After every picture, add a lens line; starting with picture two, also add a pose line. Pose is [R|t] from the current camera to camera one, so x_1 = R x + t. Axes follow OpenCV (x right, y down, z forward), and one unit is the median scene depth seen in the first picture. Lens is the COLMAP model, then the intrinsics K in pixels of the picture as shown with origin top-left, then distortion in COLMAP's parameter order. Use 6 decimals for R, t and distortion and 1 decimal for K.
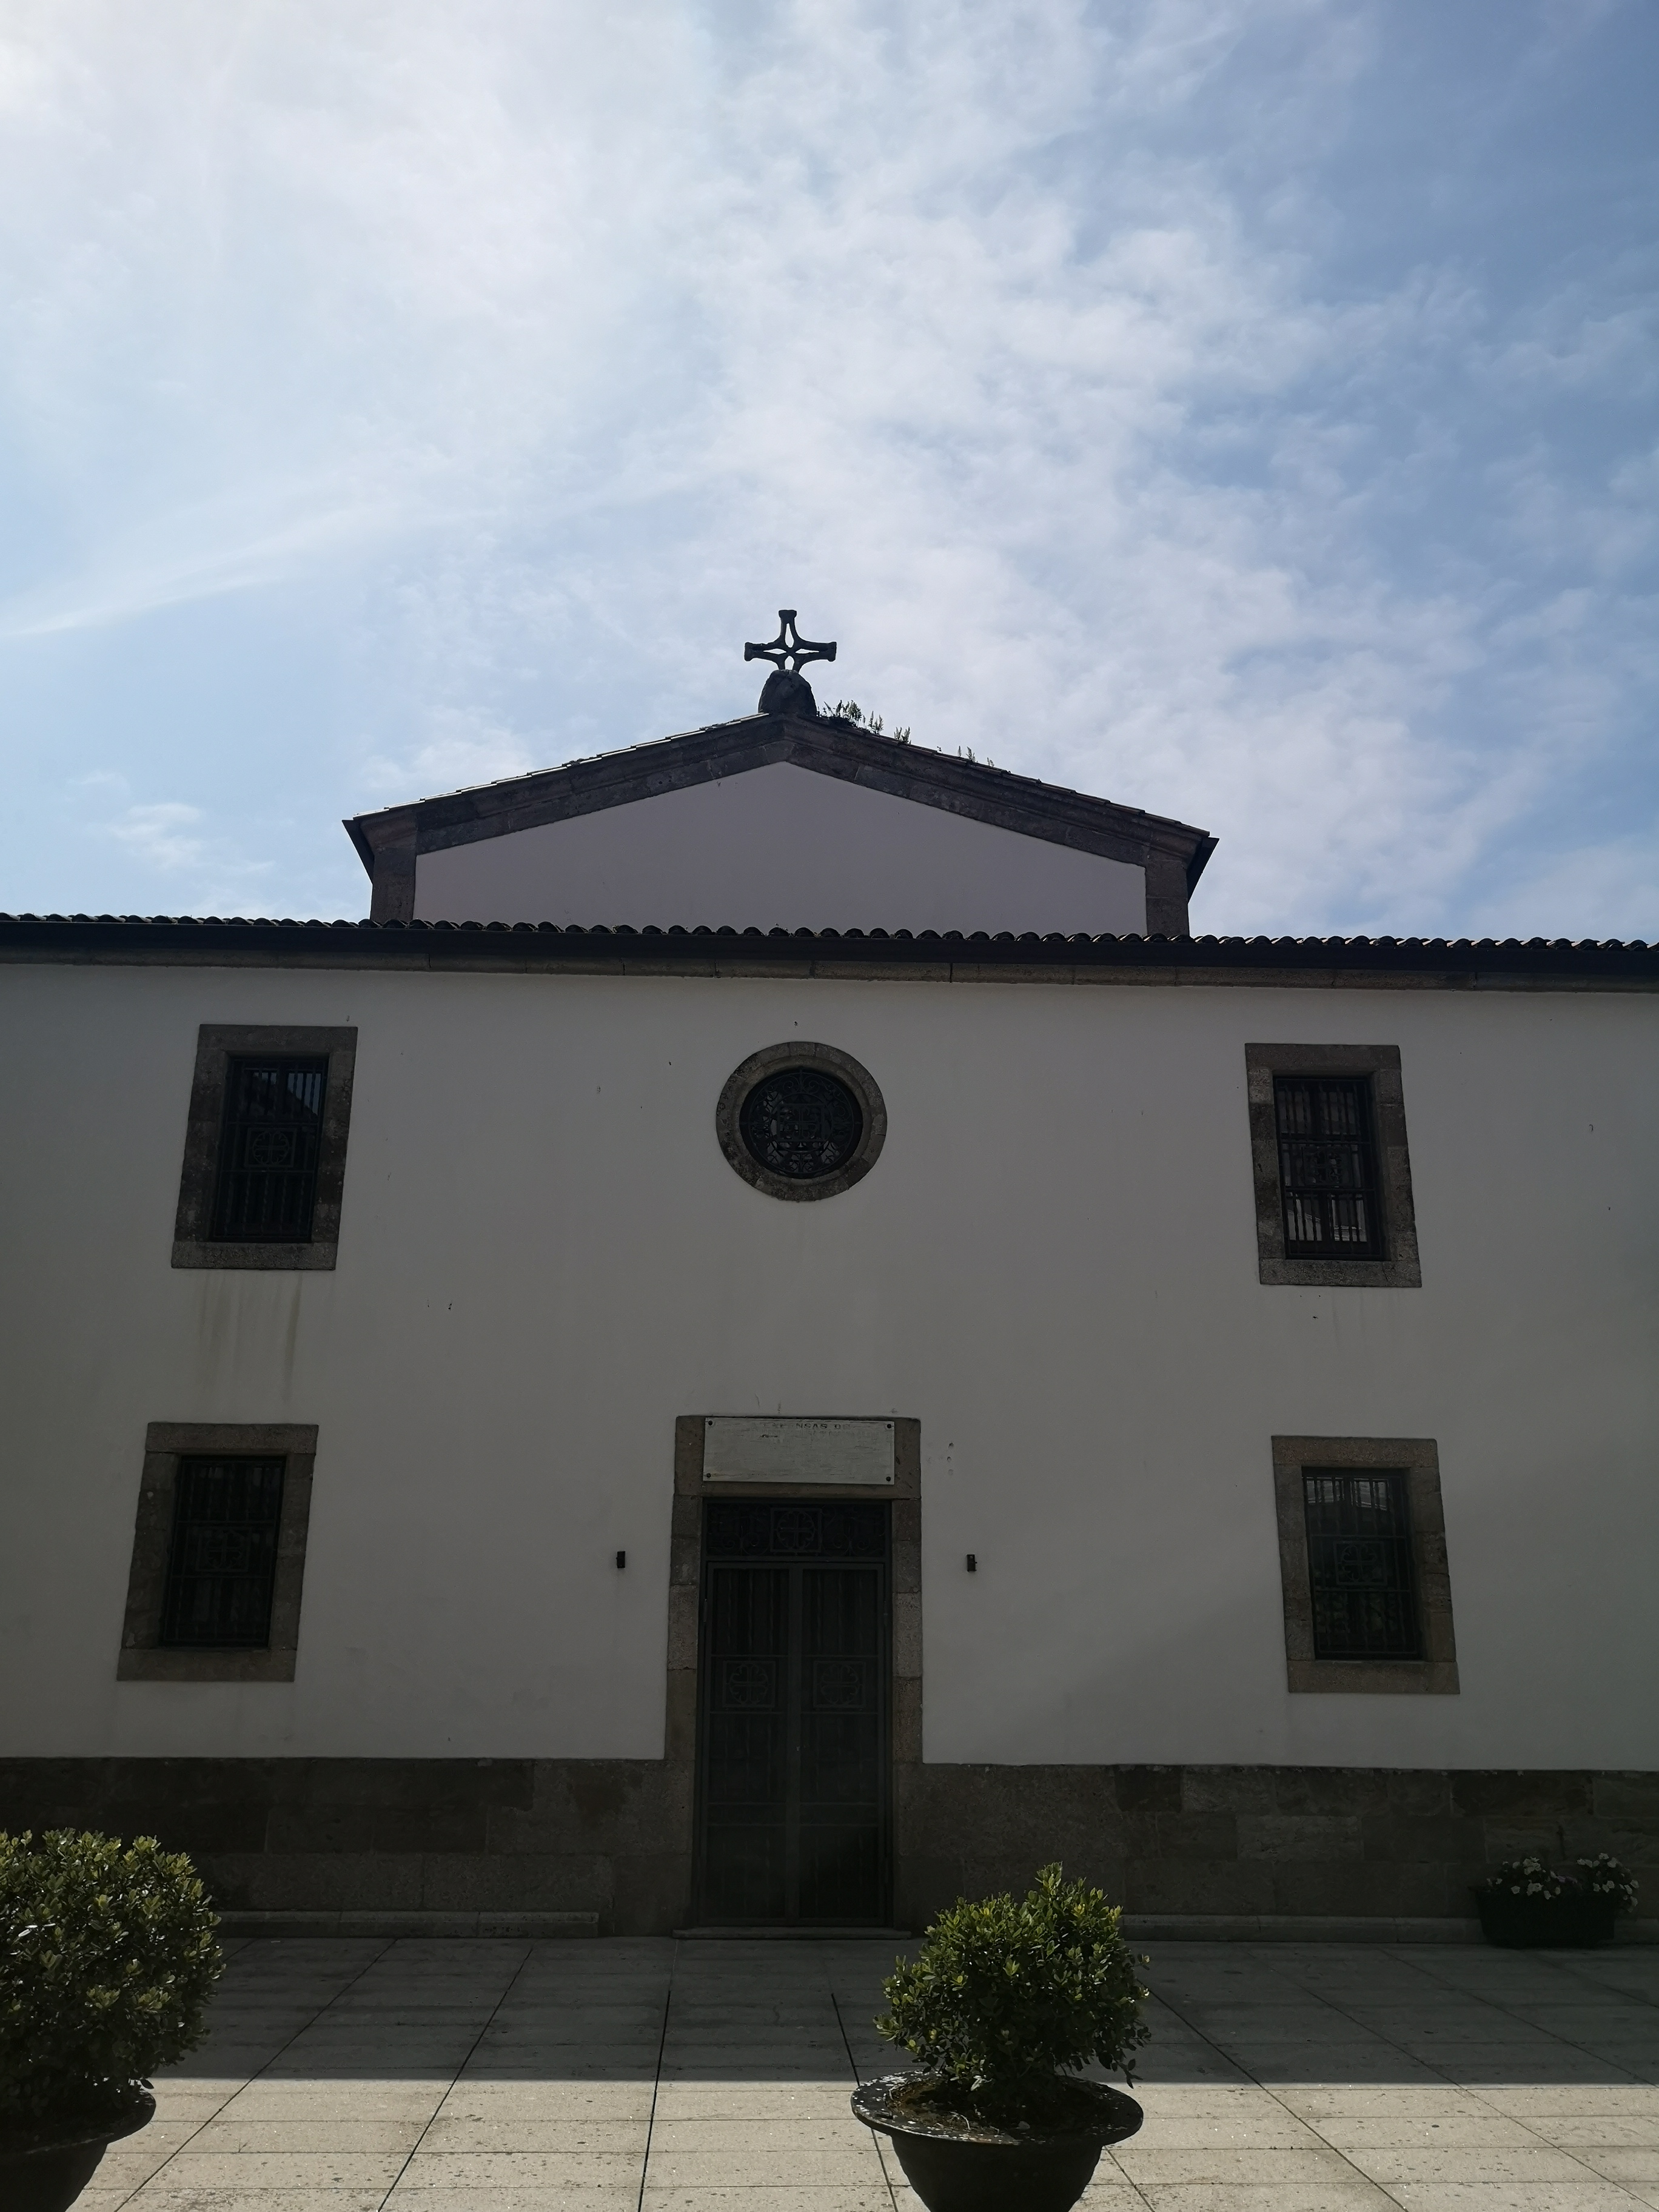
lens RADIAL K [[1760.7, 0, 829.5], [0, 1760.7, 1106.0], [0, 0, 1]] dist [0.097712, -0.192557]
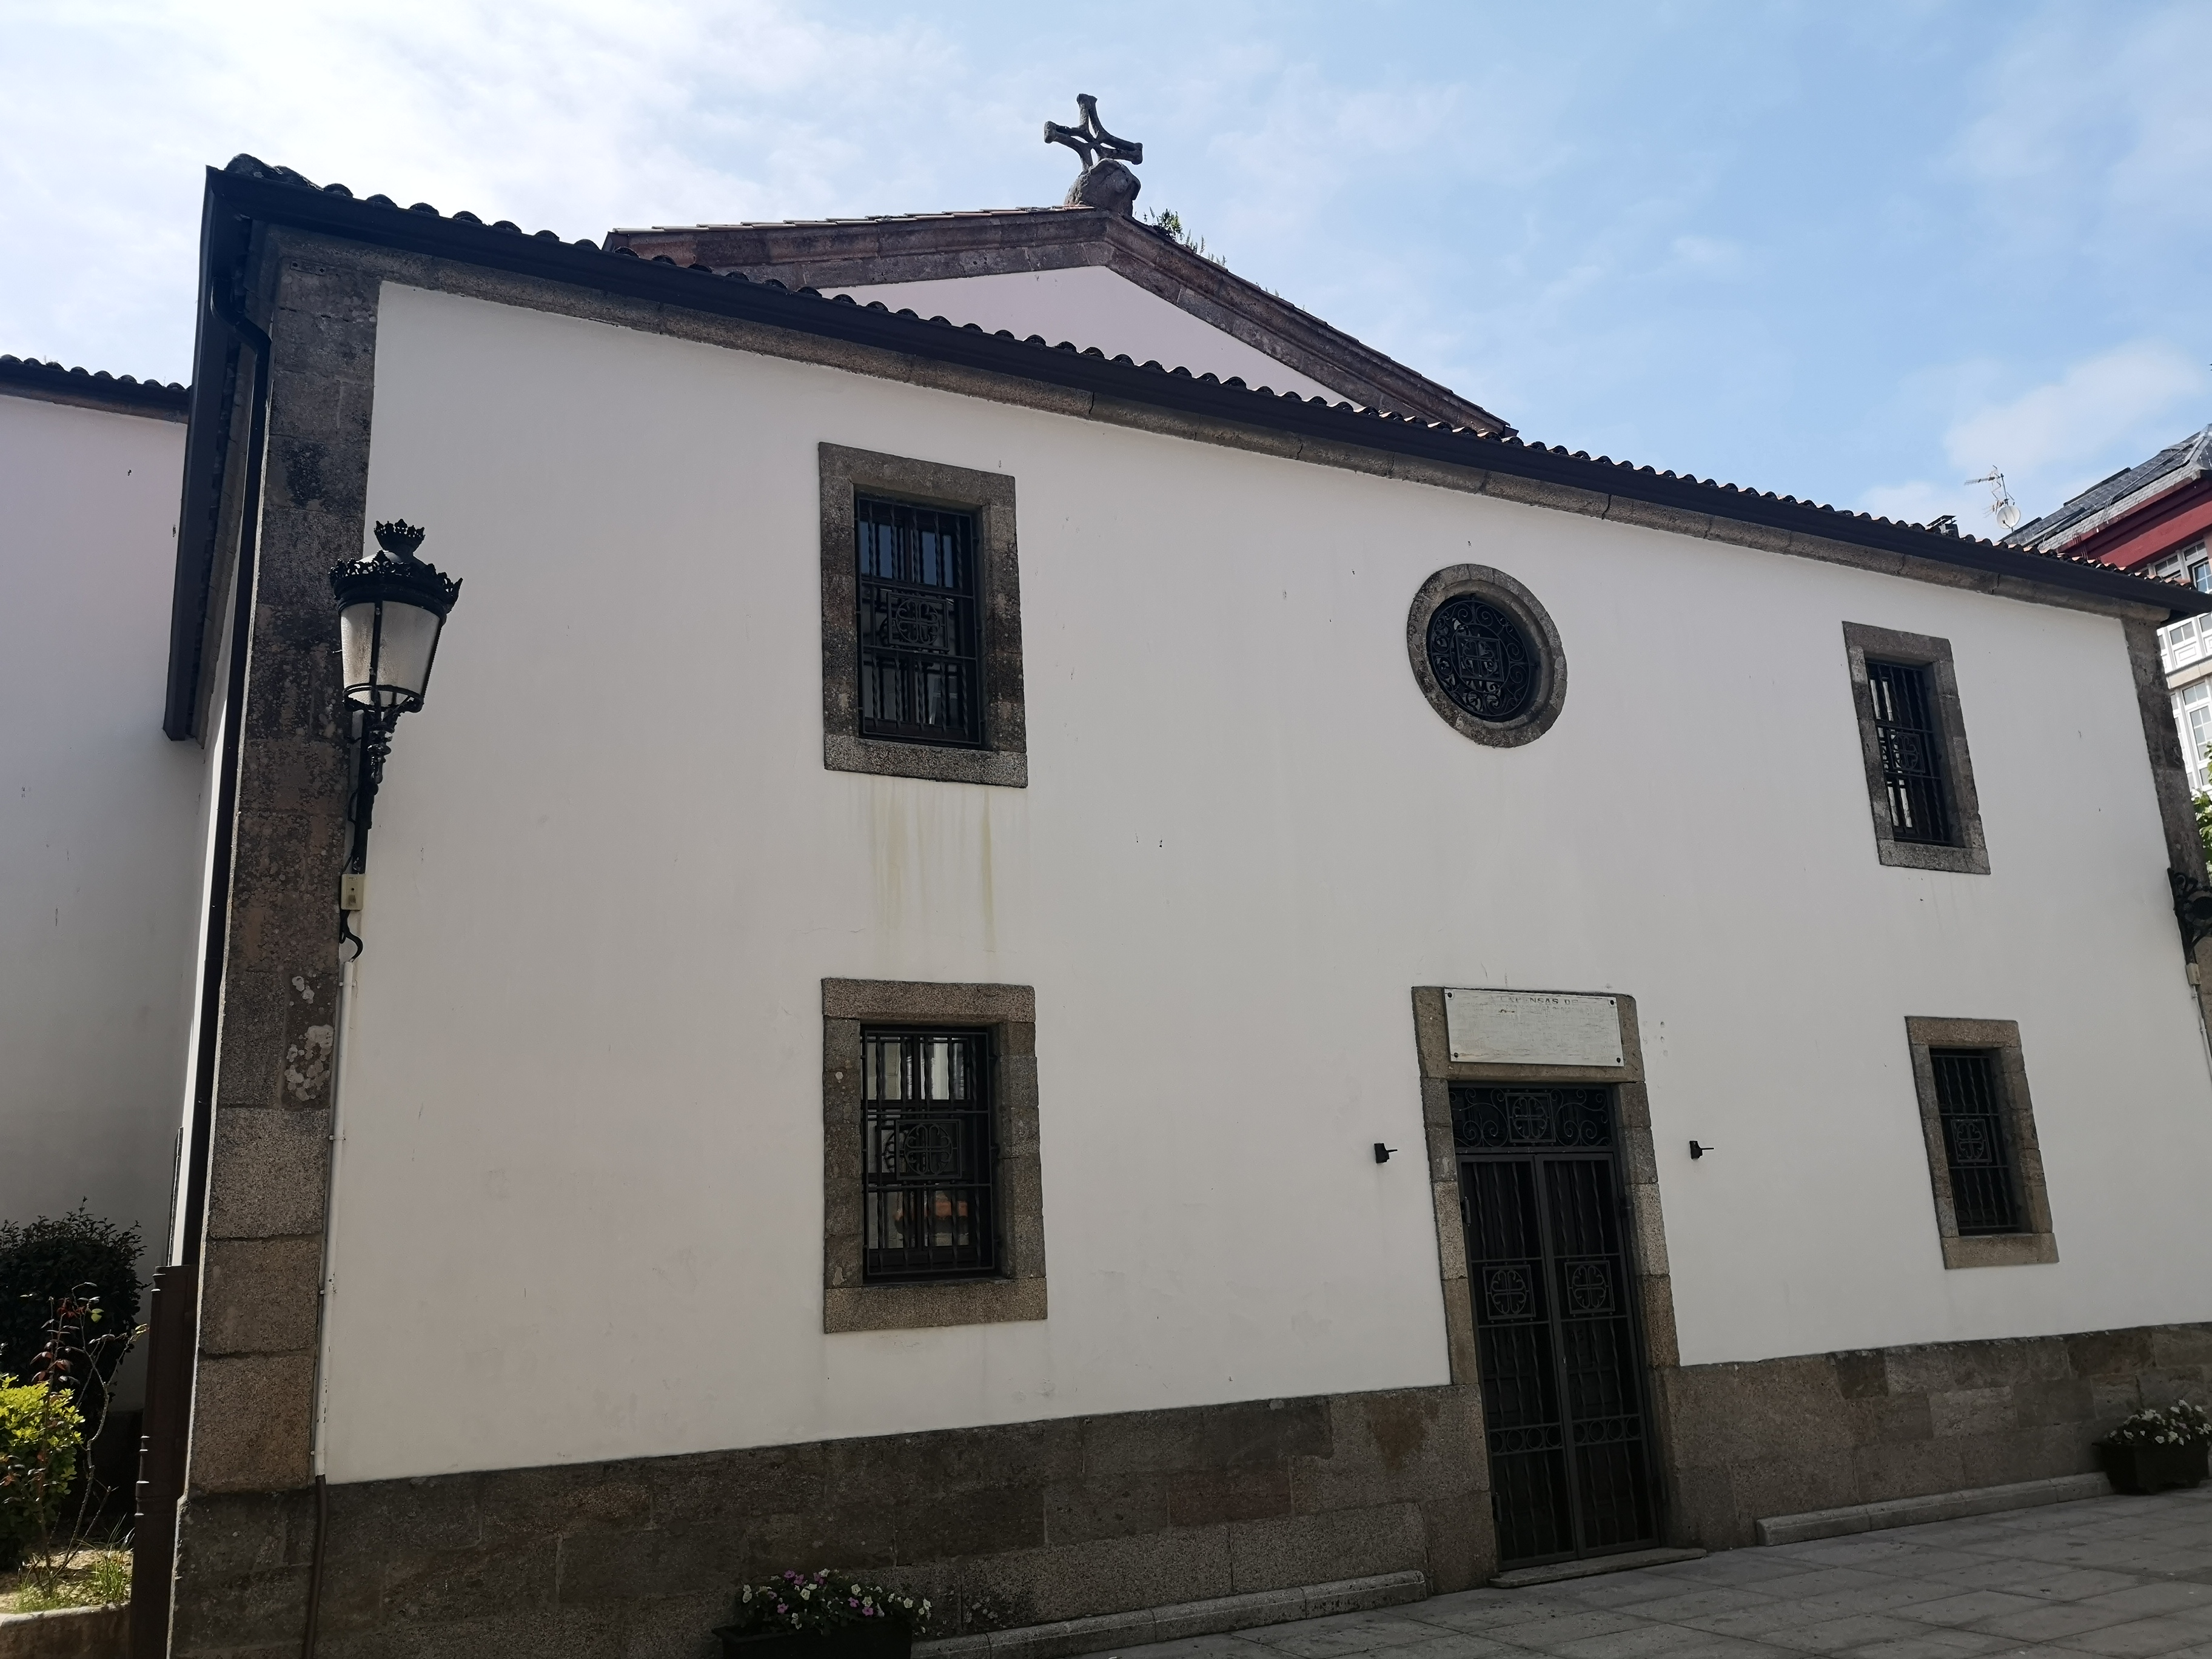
lens RADIAL K [[1731.6, 0, 1106.0], [0, 1731.6, 829.5], [0, 0, 1]] dist [0.058713, -0.093356]
pose [[0.904039, 0.055427, 0.423840, -0.574891], [-0.074486, 0.996814, 0.028520, 0.088430], [-0.420909, -0.057353, 0.905288, 0.316841]]
